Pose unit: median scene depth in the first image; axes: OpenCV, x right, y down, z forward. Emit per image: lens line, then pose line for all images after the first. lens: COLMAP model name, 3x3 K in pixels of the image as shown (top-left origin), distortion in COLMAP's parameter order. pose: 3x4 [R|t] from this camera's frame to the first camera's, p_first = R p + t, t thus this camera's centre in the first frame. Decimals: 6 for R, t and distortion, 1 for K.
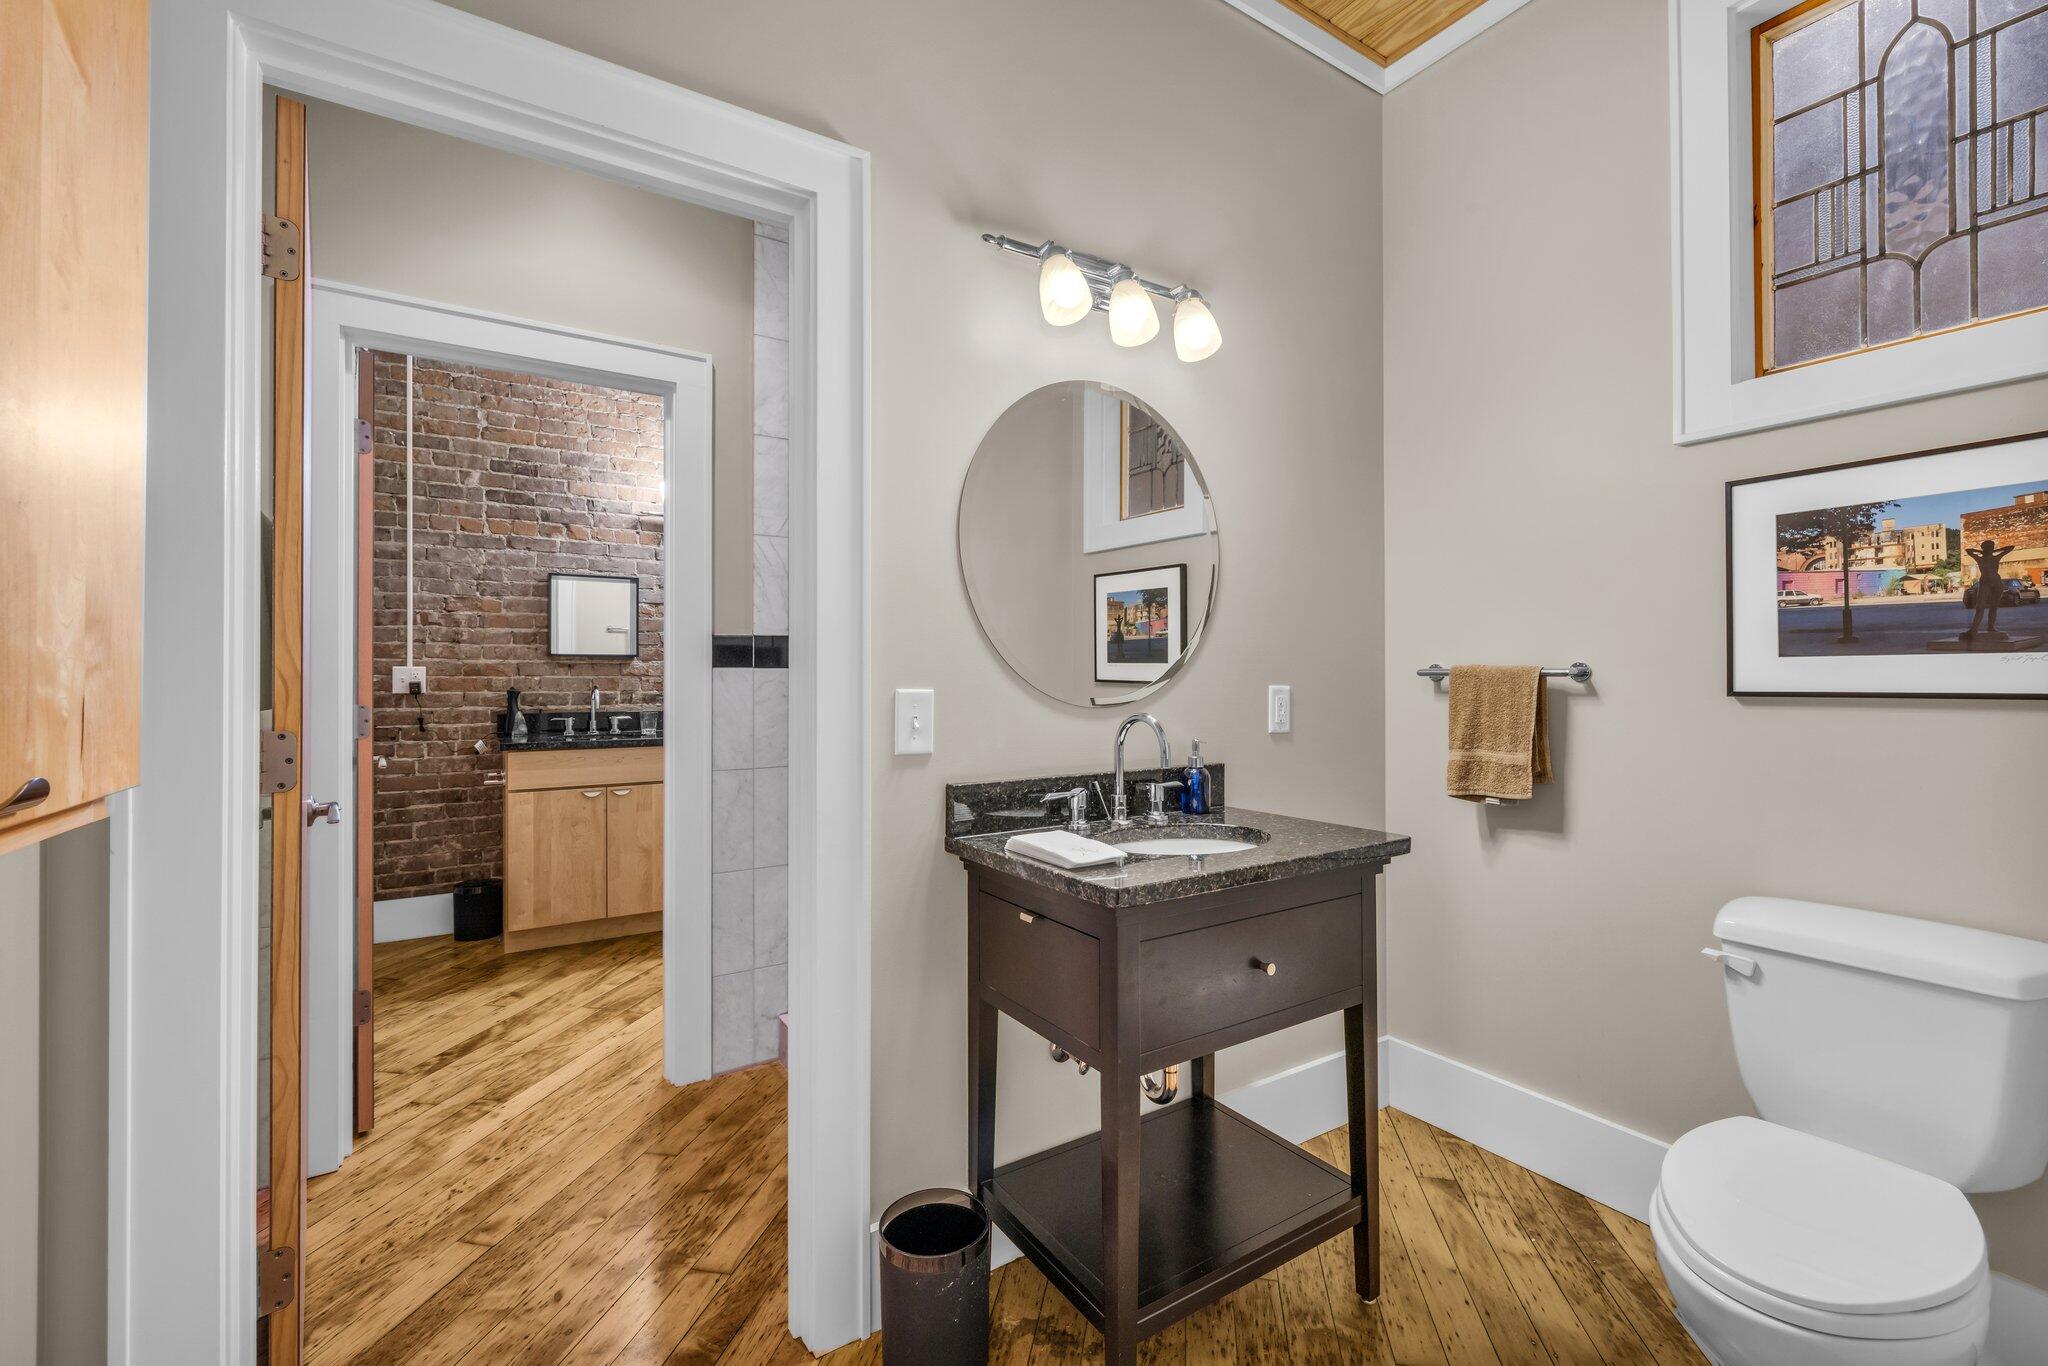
lens RADIAL K [[863.4, 0, 1012.3], [0, 863.4, 672.1], [0, 0, 1]] dist [0.000518, -0.000271]
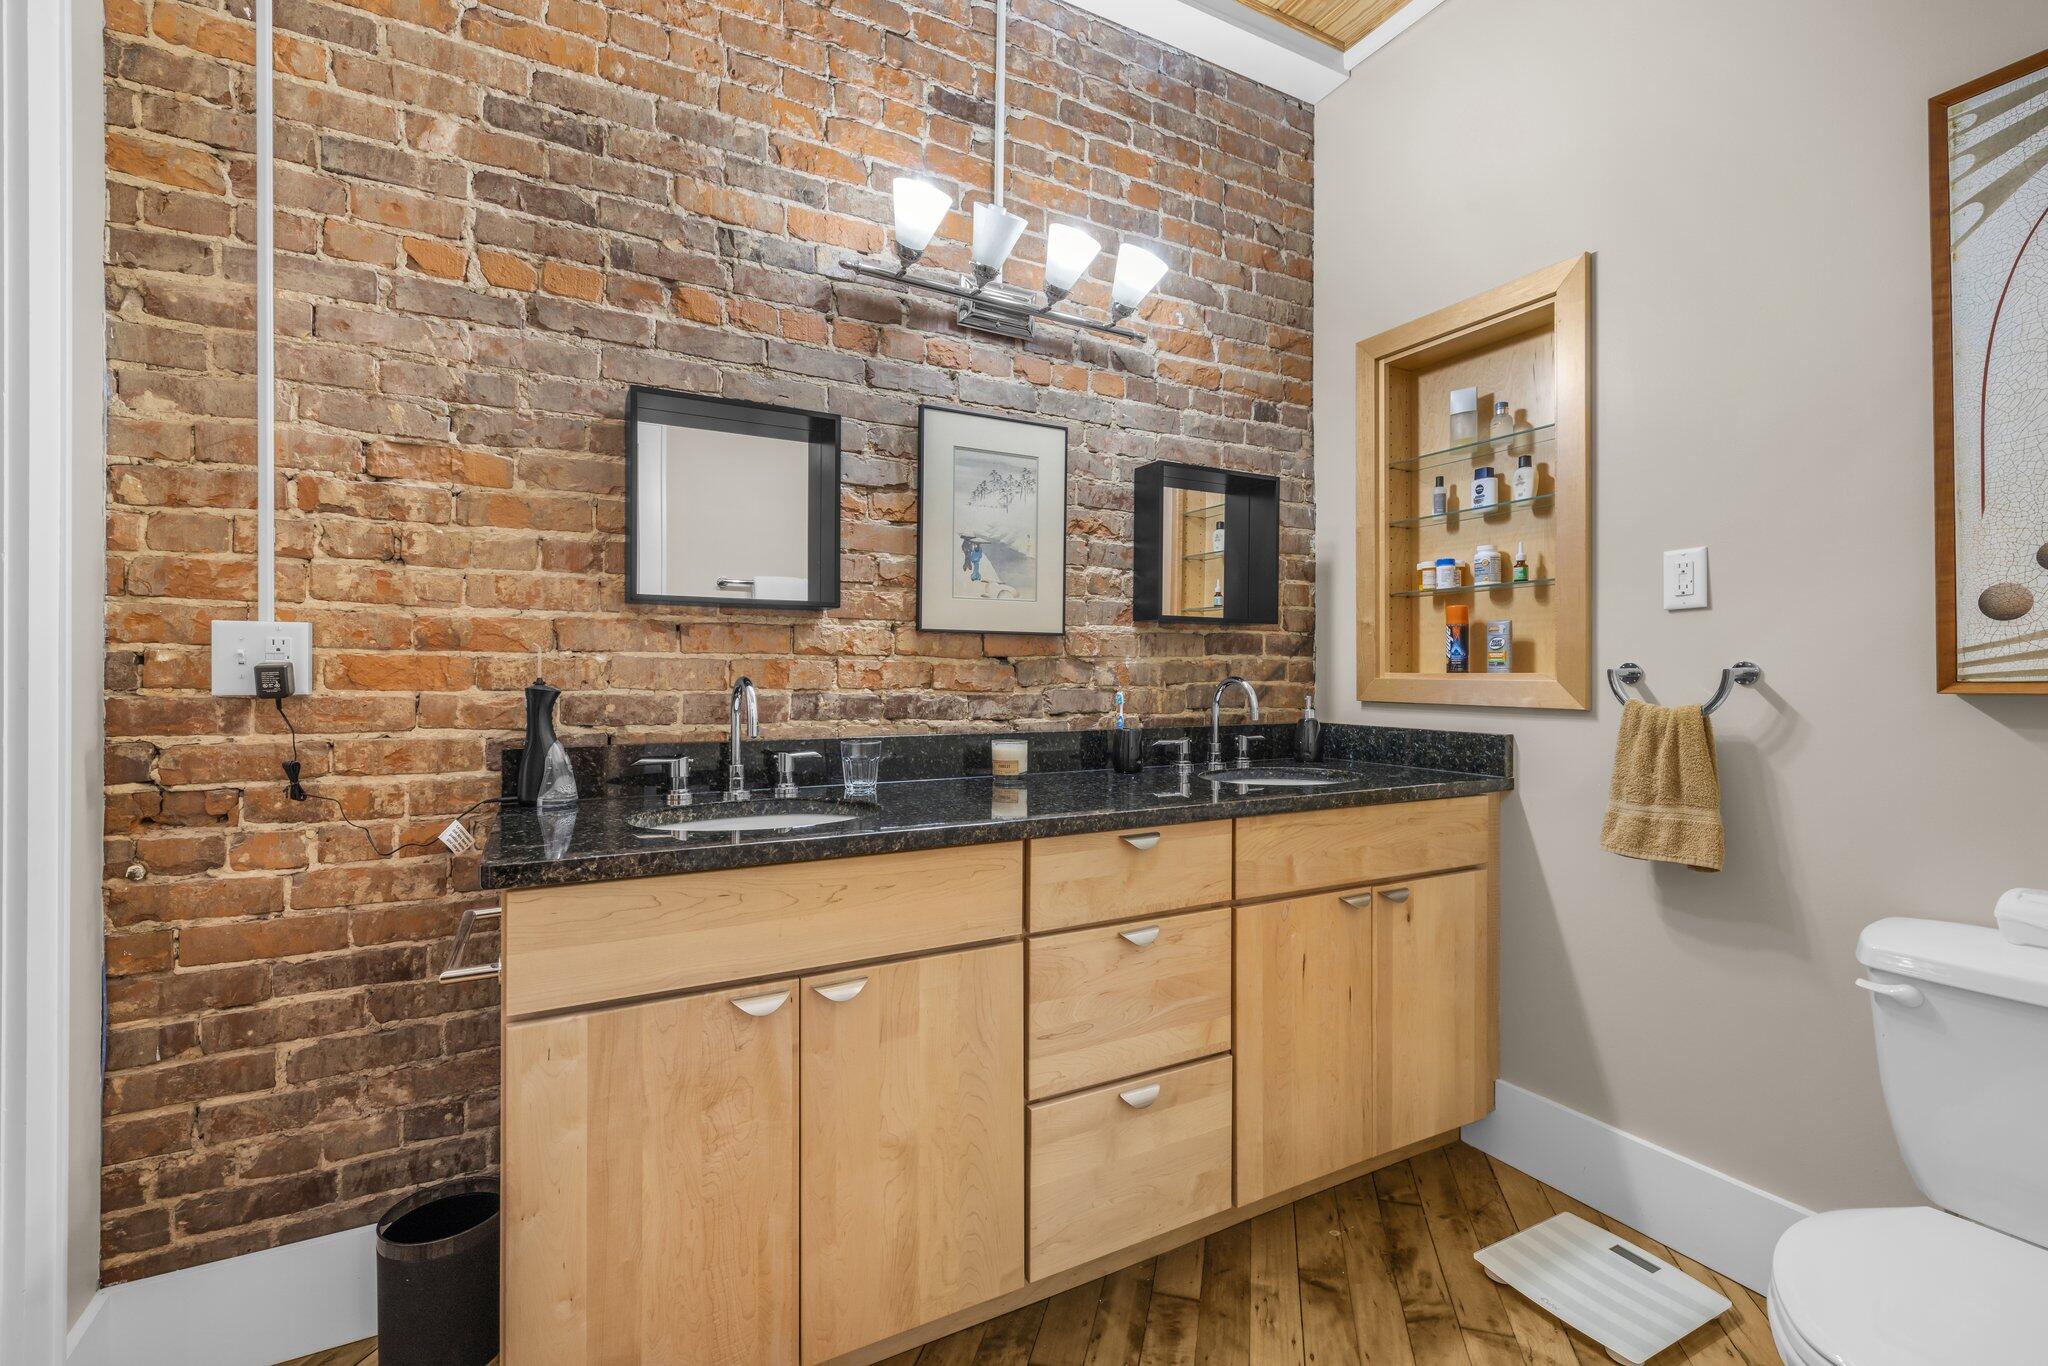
lens RADIAL K [[863.4, 0, 1007.0], [0, 863.4, 674.7], [0, 0, 1]] dist [0.000518, -0.000271]
pose [[0.997557, 0.001598, -0.069834, -0.346519], [-0.001401, 0.999995, 0.002865, 0.013997], [0.069839, -0.002760, 0.997554, 0.635194]]
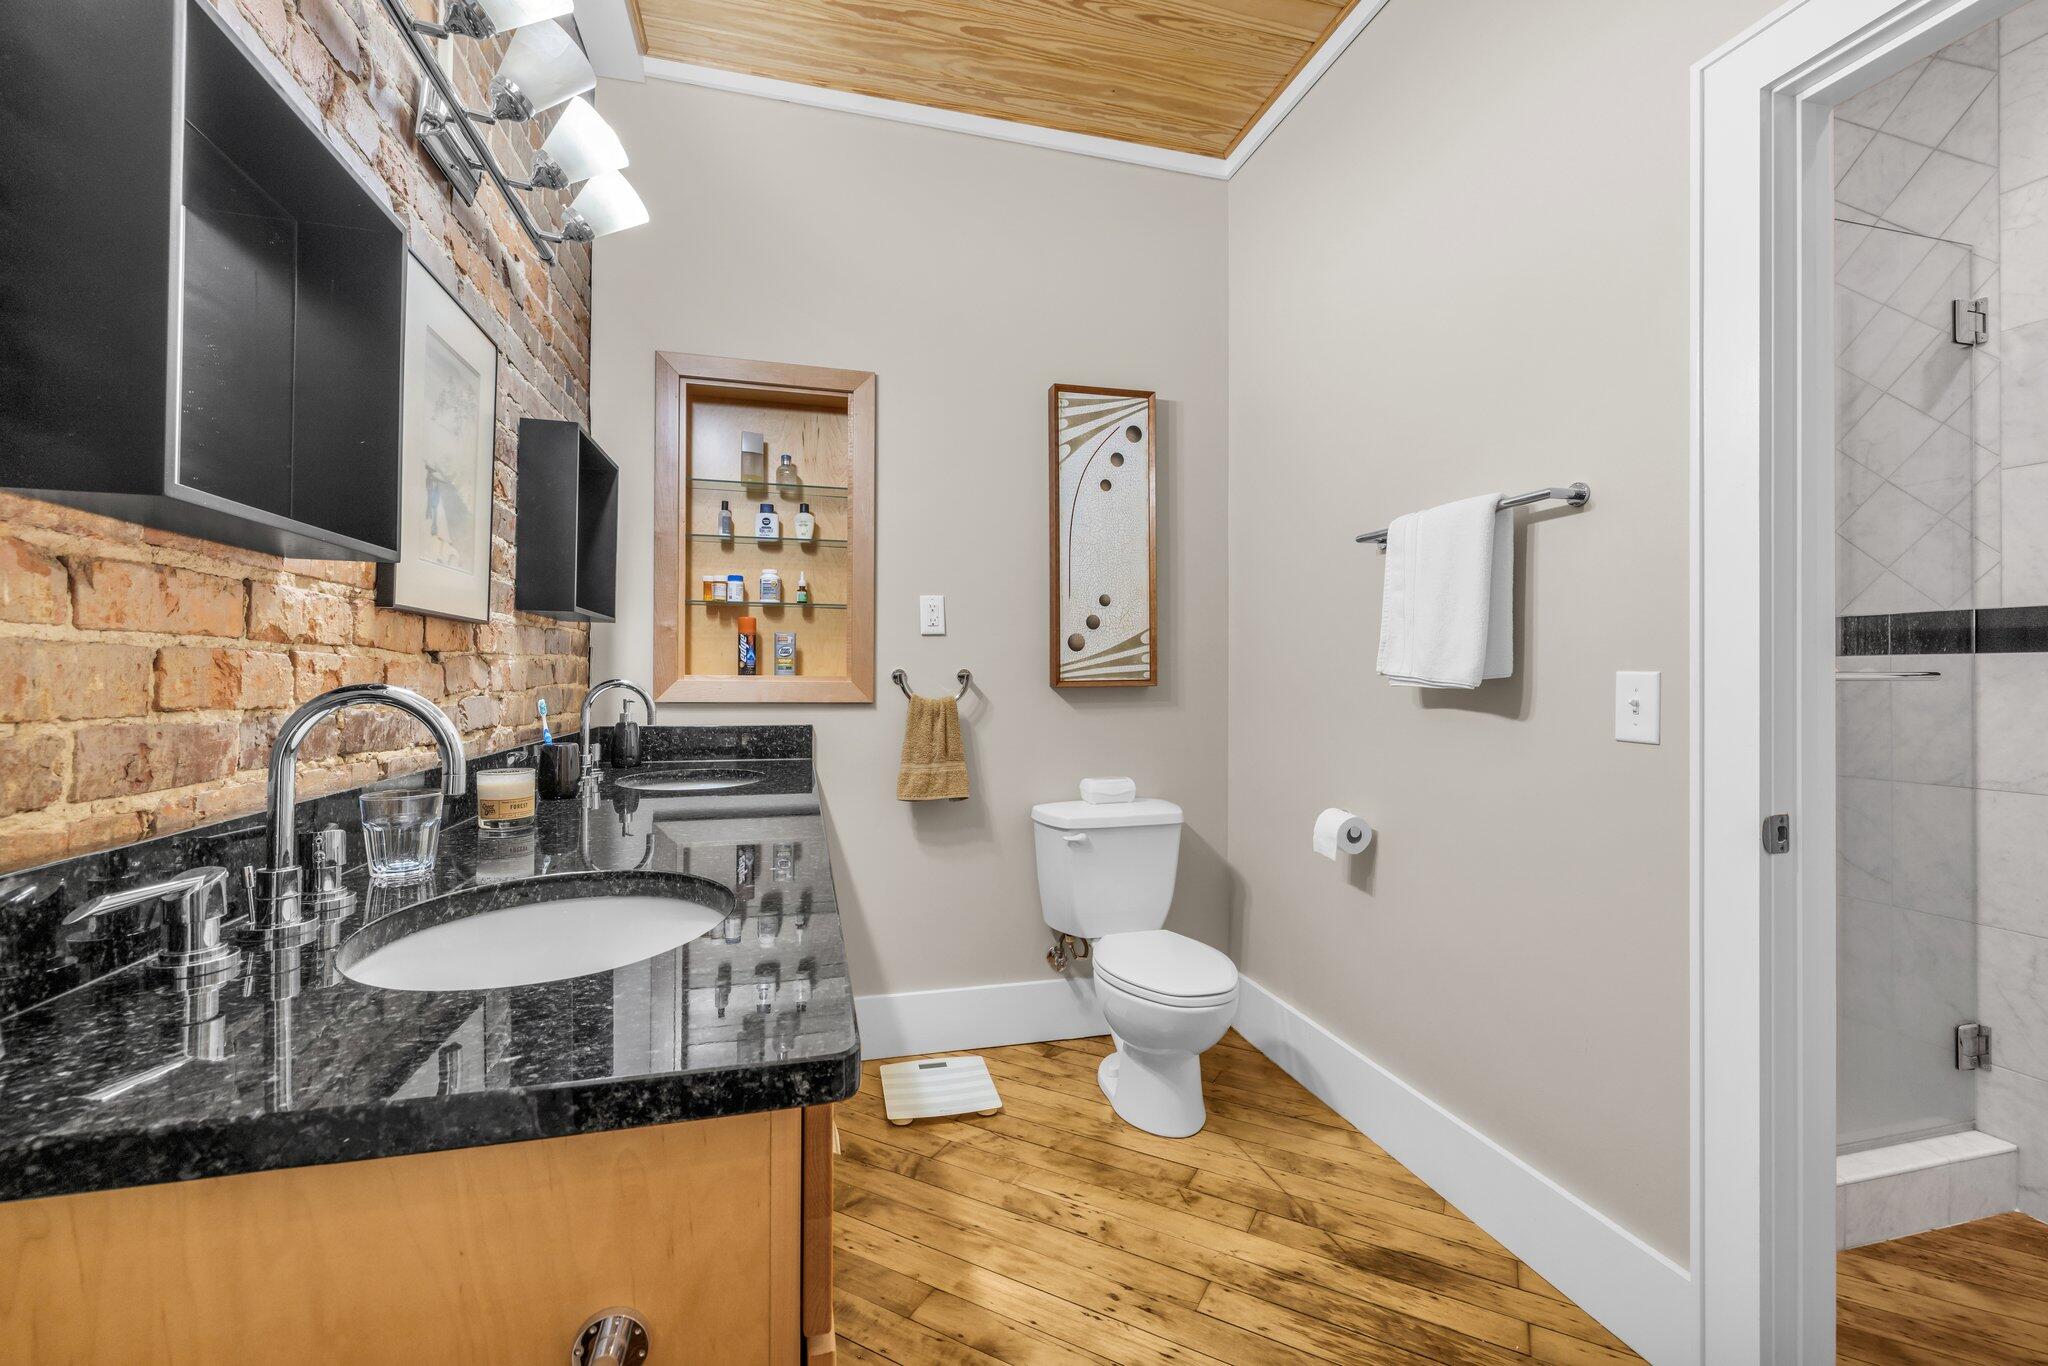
lens RADIAL K [[863.4, 0, 1005.0], [0, 863.4, 678.3], [0, 0, 1]] dist [0.000518, -0.000271]
pose [[0.313564, -0.001086, 0.949566, -0.642421], [-0.004129, 0.999988, 0.002507, 0.013582], [-0.949558, -0.004707, 0.313556, 0.820133]]
